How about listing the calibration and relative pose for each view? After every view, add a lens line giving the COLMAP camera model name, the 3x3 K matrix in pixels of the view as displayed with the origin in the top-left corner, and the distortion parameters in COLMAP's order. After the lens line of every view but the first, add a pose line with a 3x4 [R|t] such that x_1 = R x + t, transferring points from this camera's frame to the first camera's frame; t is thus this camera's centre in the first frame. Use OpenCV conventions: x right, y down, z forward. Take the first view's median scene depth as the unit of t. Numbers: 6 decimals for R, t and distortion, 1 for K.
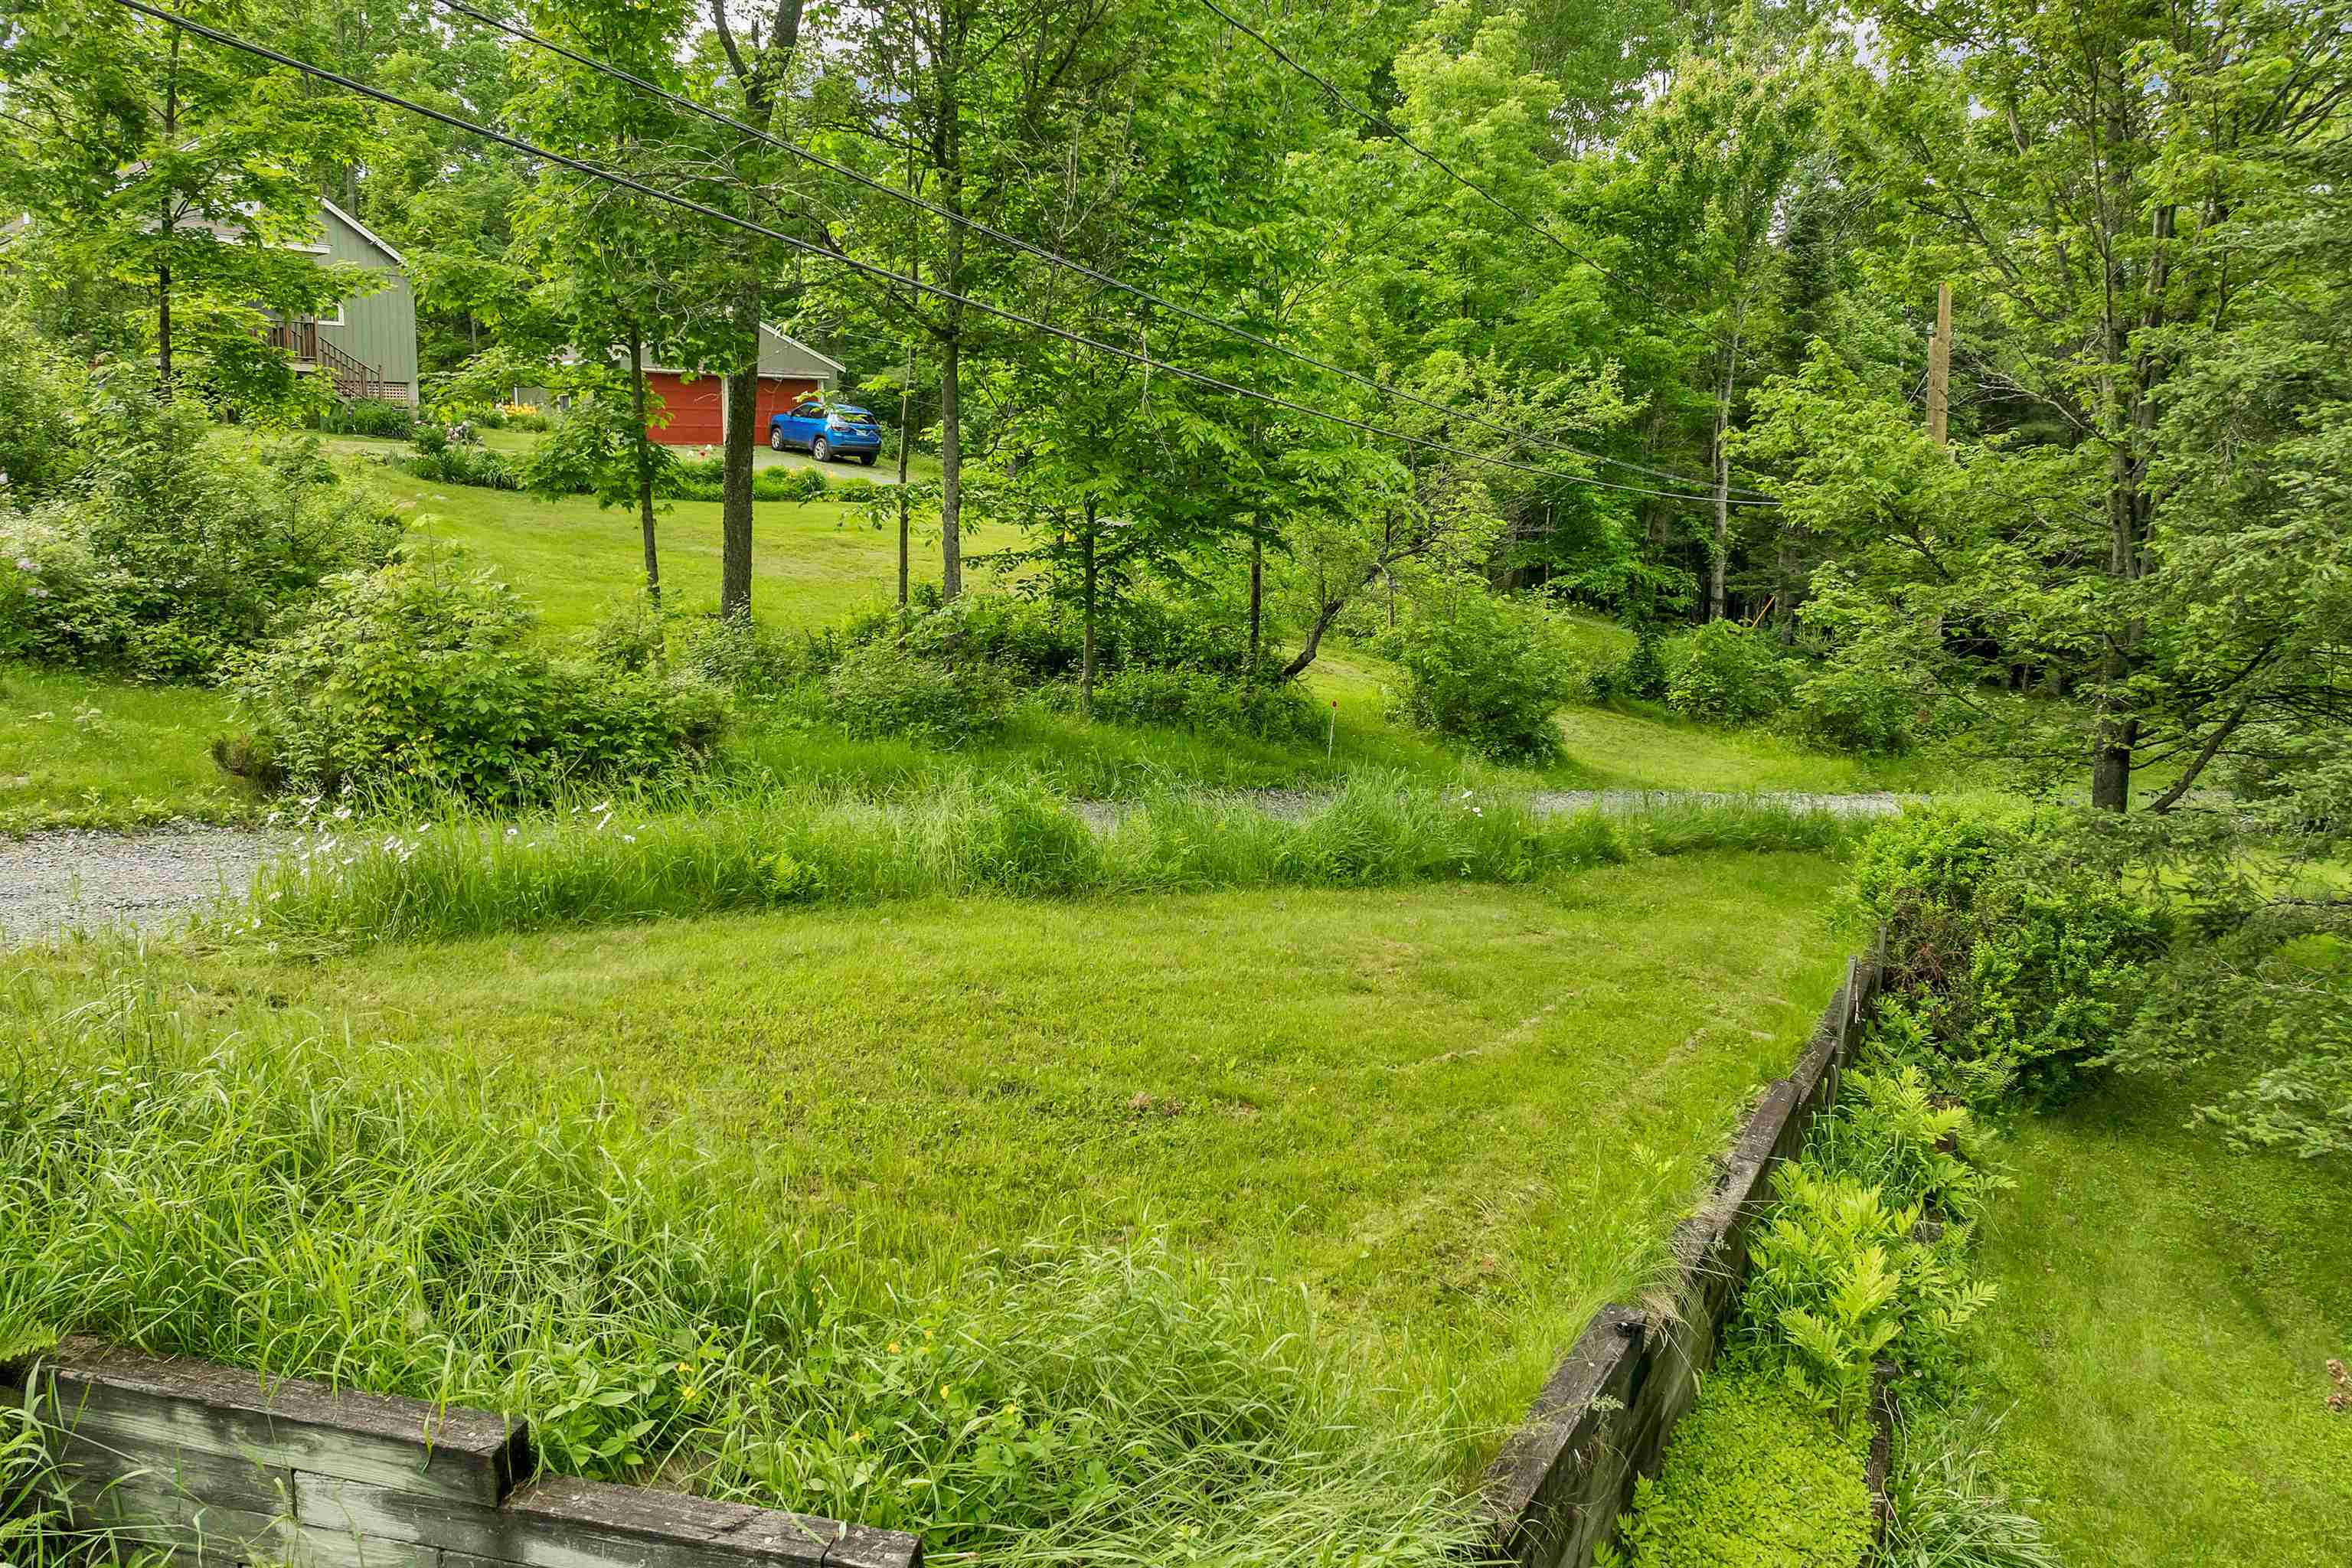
lens RADIAL K [[1696.5, 0, 1185.7], [0, 1696.5, 708.4], [0, 0, 1]] dist [-0.025533, -0.009475]
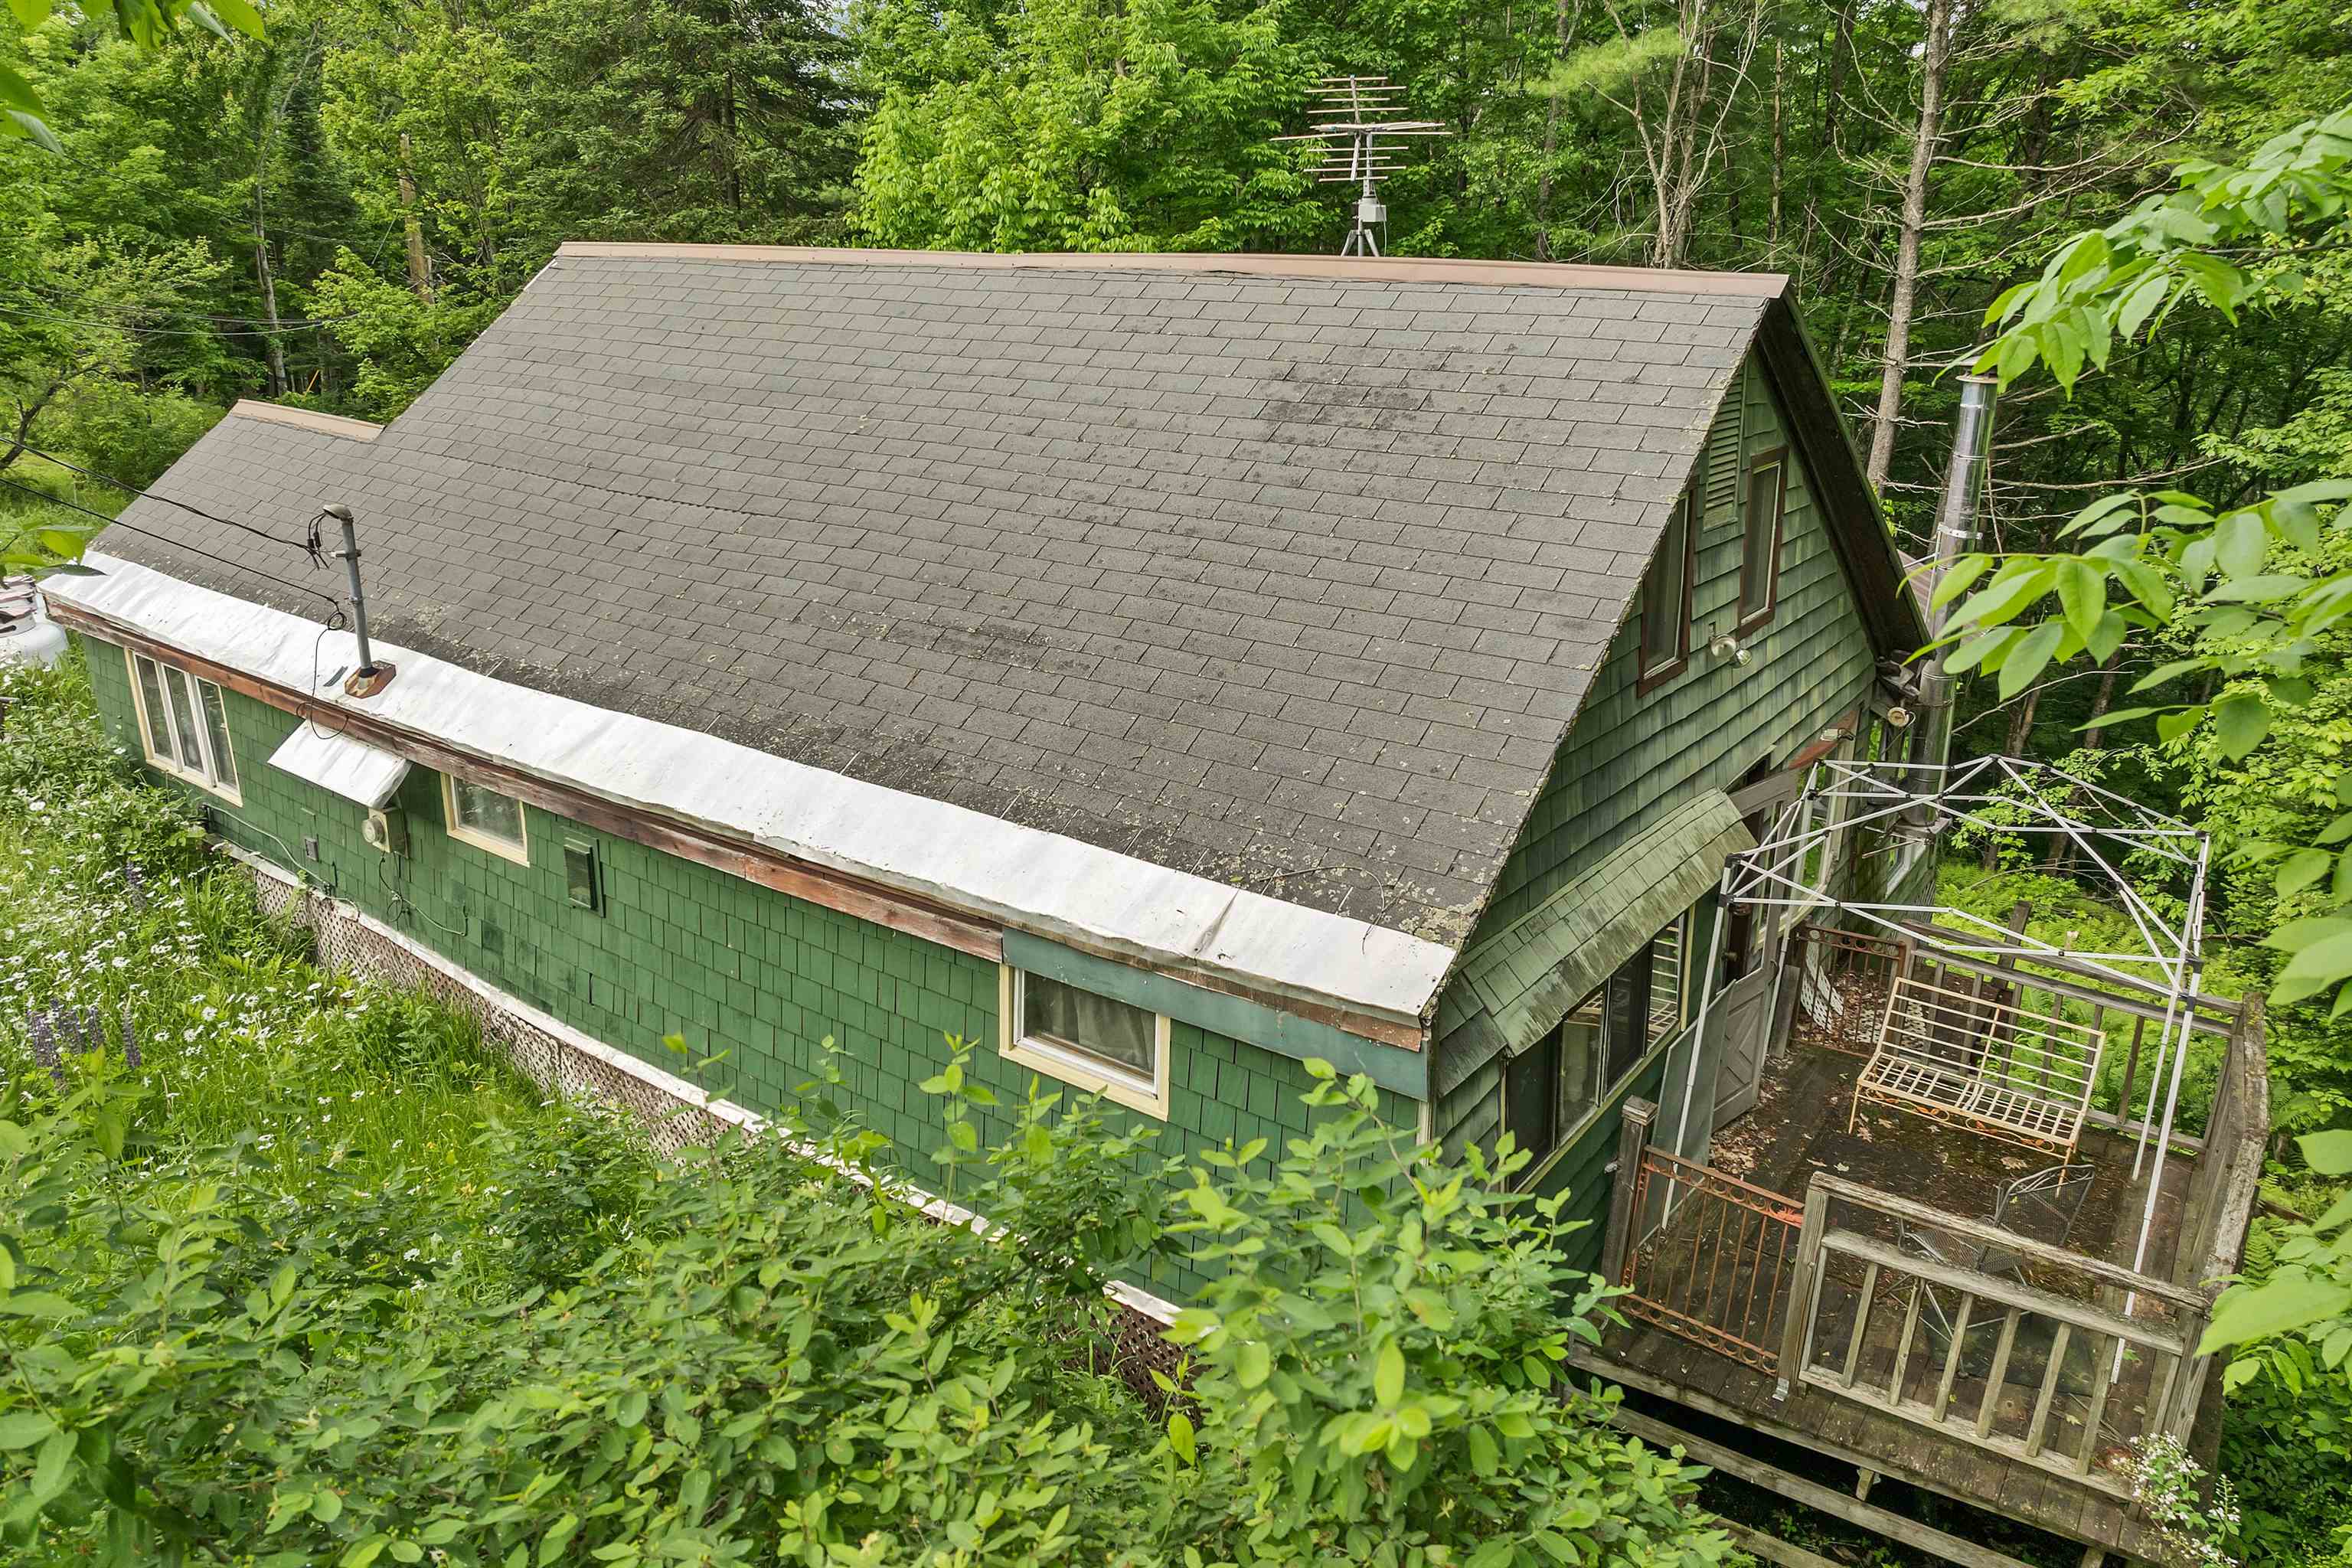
lens RADIAL K [[1696.5, 0, 1185.7], [0, 1696.5, 708.4], [0, 0, 1]] dist [-0.025533, -0.009475]
pose [[0.681240, -0.217832, 0.698900, -0.229355], [0.108893, 0.974235, 0.197507, 0.008668], [-0.723916, -0.058444, 0.687408, -0.563234]]
